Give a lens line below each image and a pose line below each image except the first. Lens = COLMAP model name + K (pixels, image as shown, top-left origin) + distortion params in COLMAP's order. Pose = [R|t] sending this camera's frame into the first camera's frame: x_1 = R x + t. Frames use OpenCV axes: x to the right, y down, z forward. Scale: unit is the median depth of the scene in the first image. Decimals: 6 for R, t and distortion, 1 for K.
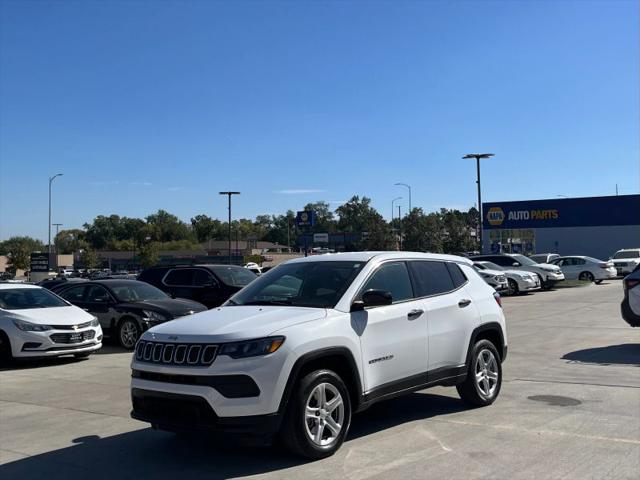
lens RADIAL K [[740.6, 0, 327.9], [0, 740.6, 202.6], [0, 0, 1]] dist [0.091368, 0.000000]
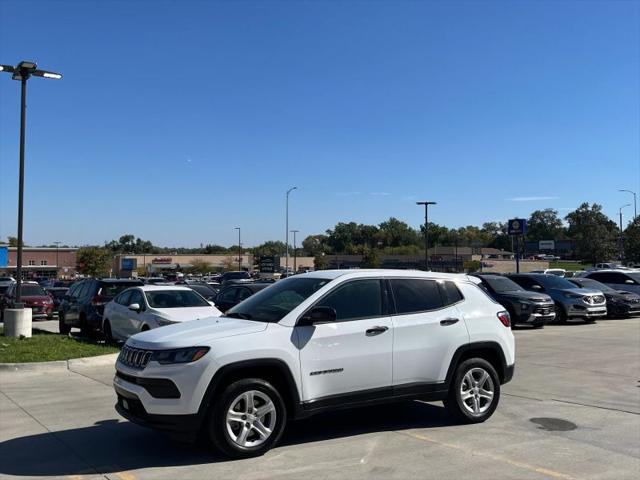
lens RADIAL K [[699.0, 0, 342.7], [0, 699.0, 209.8], [0, 0, 1]] dist [0.072923, 0.000000]
pose [[0.951846, -0.006290, -0.306514, 0.328218], [0.006335, 0.999980, -0.000850, -0.017837], [0.306513, -0.001133, 0.951866, 0.035715]]
